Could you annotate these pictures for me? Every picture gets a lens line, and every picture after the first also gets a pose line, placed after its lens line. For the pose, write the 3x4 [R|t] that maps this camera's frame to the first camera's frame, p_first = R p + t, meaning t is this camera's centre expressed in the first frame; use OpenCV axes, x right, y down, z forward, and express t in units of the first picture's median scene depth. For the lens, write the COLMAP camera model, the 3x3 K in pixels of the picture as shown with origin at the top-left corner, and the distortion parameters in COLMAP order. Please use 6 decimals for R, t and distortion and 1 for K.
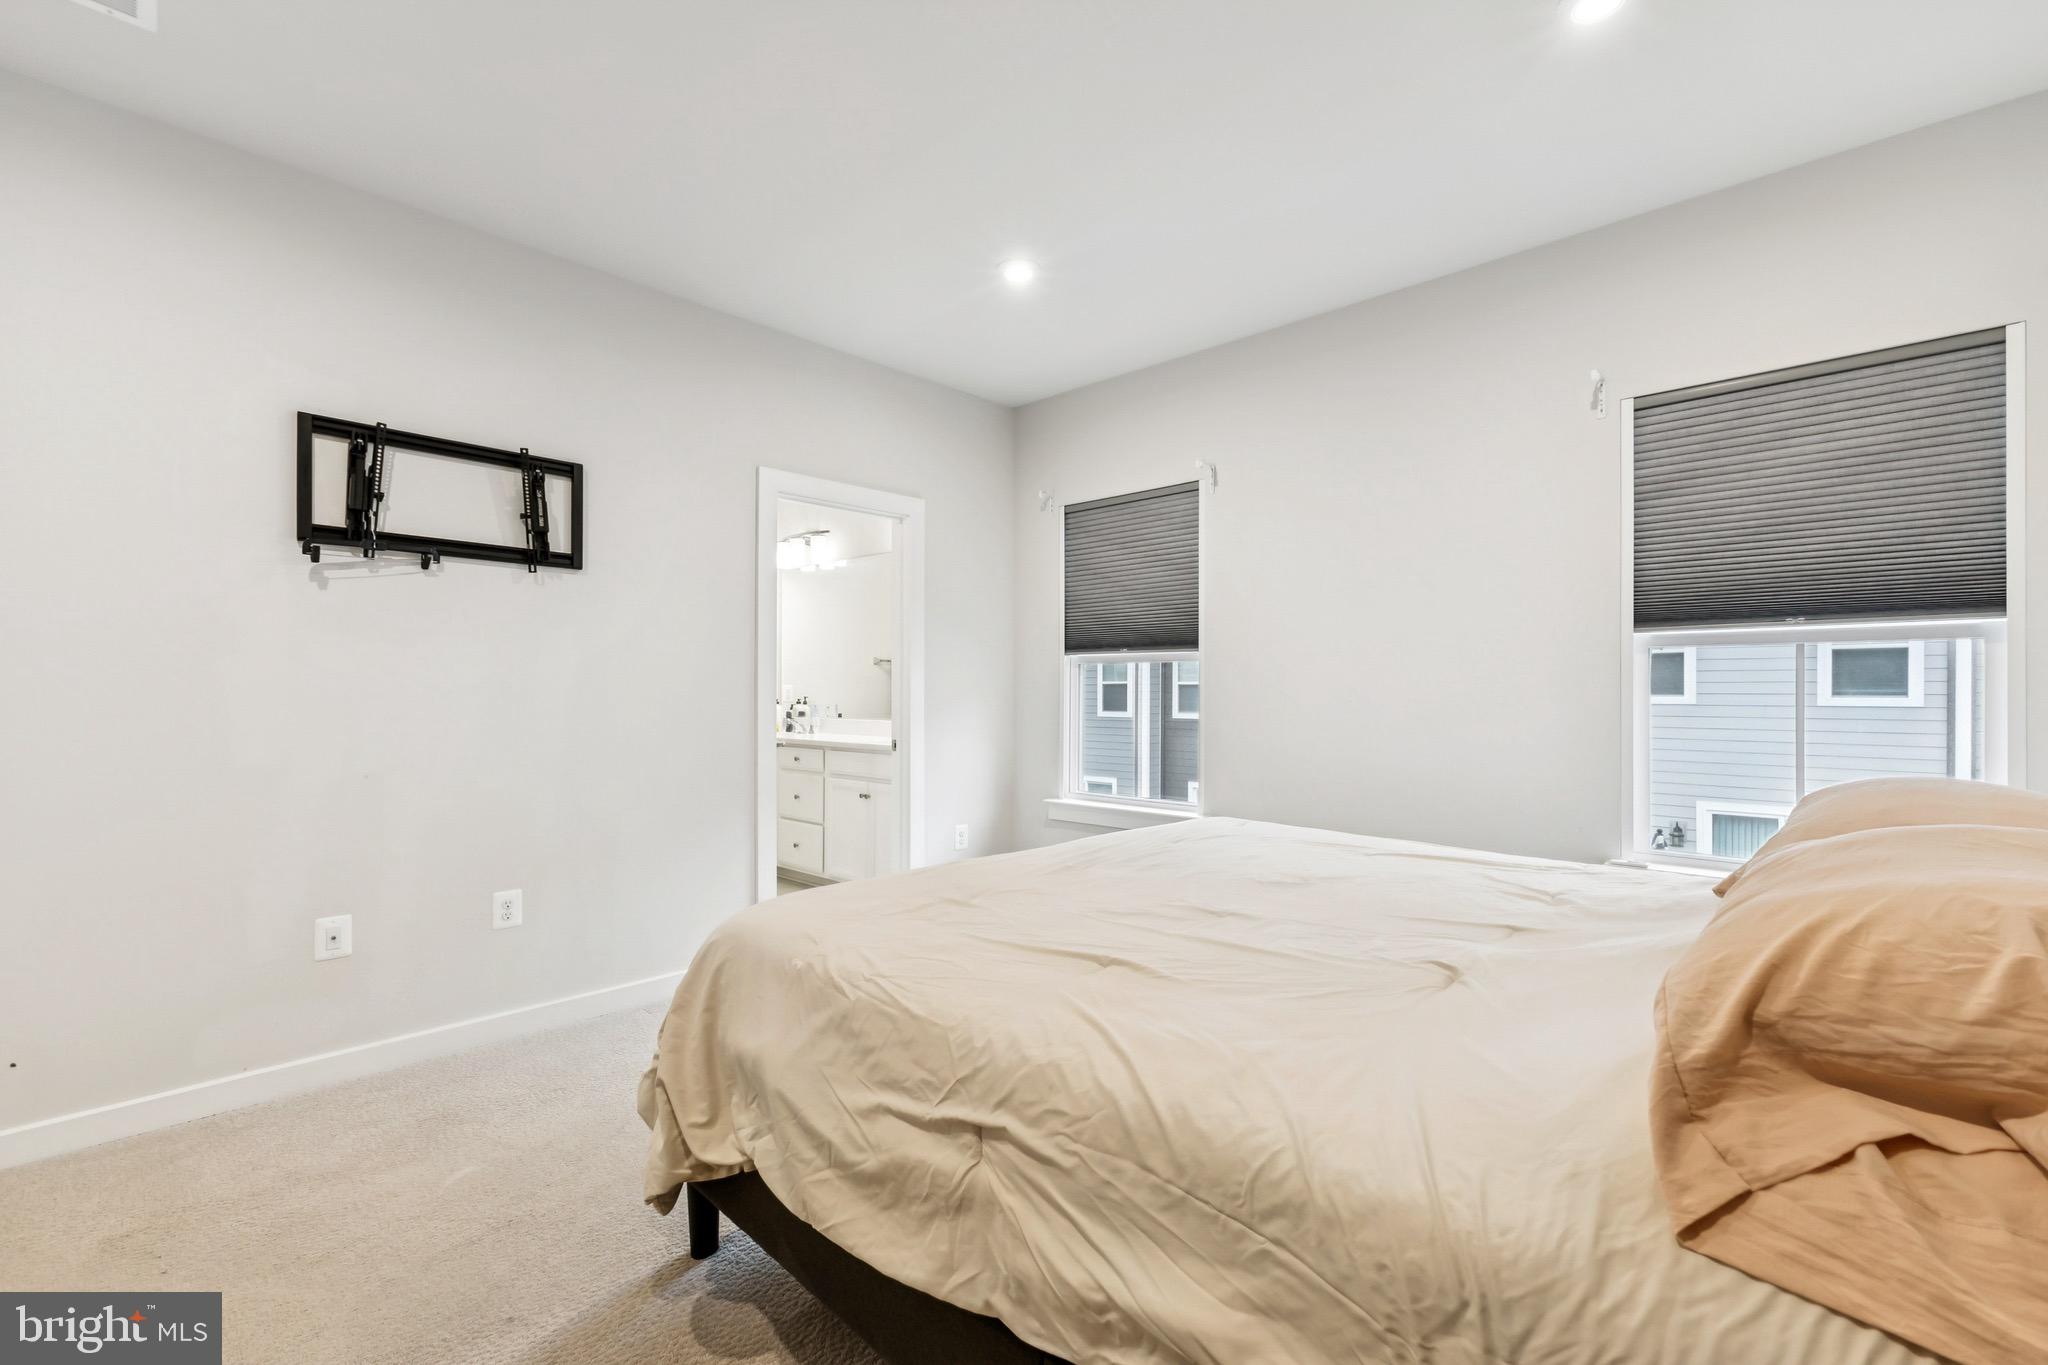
lens RADIAL K [[894.3, 0, 1018.9], [0, 894.3, 682.7], [0, 0, 1]] dist [0.010996, -0.000847]
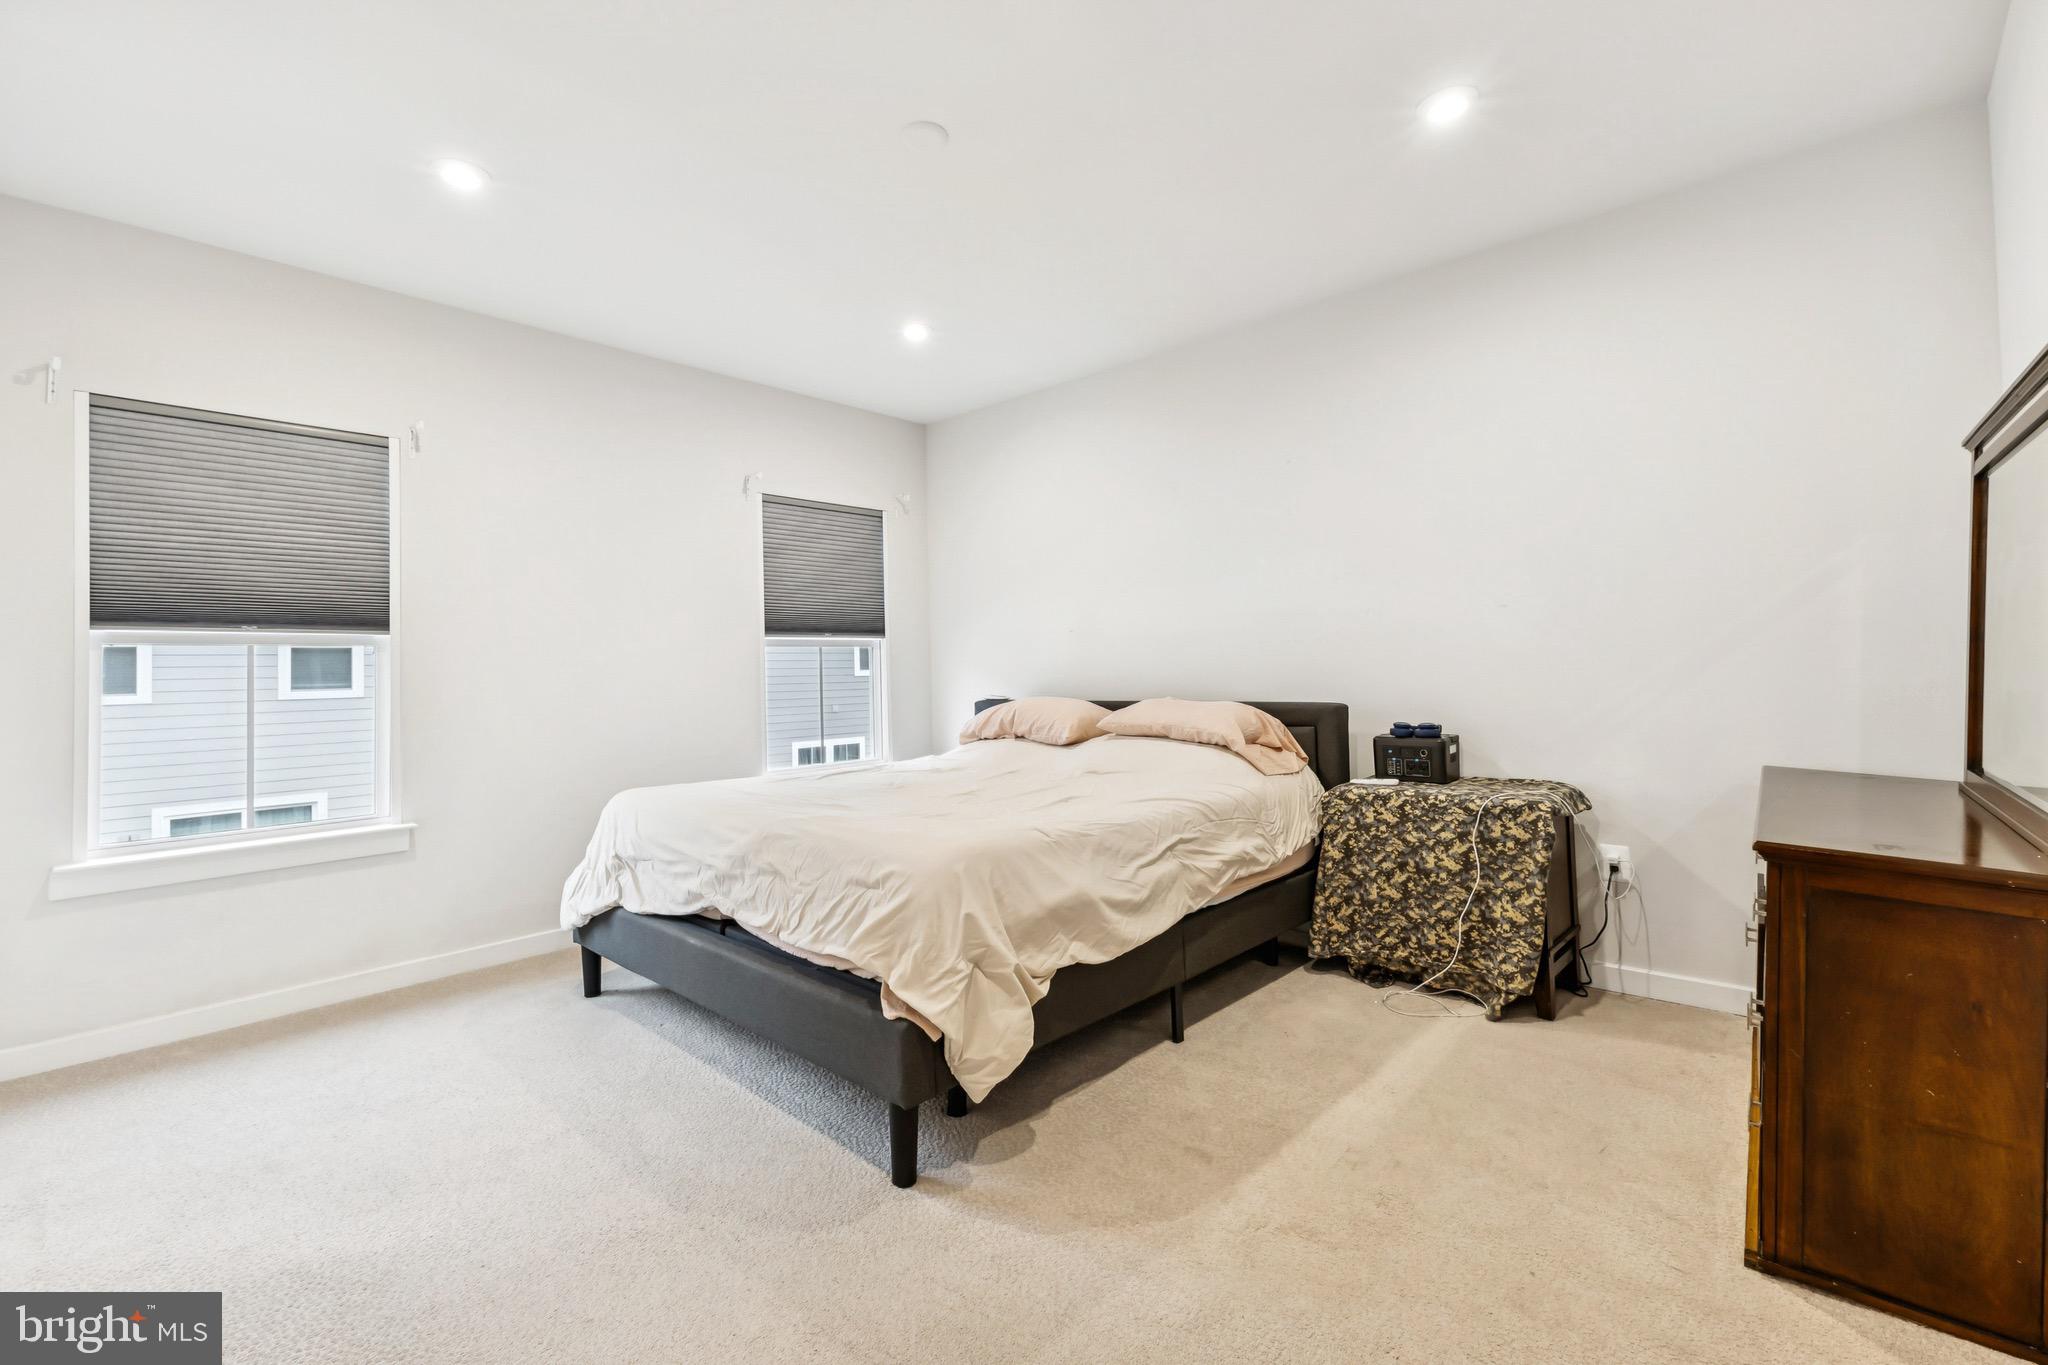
lens RADIAL K [[887.3, 0, 1022.2], [0, 887.3, 661.5], [0, 0, 1]] dist [0.010805, -0.000558]
pose [[-0.029827, 0.009349, 0.999511, -0.591452], [0.015128, 0.999846, -0.008900, 0.006918], [-0.999441, 0.014855, -0.029964, 0.364078]]
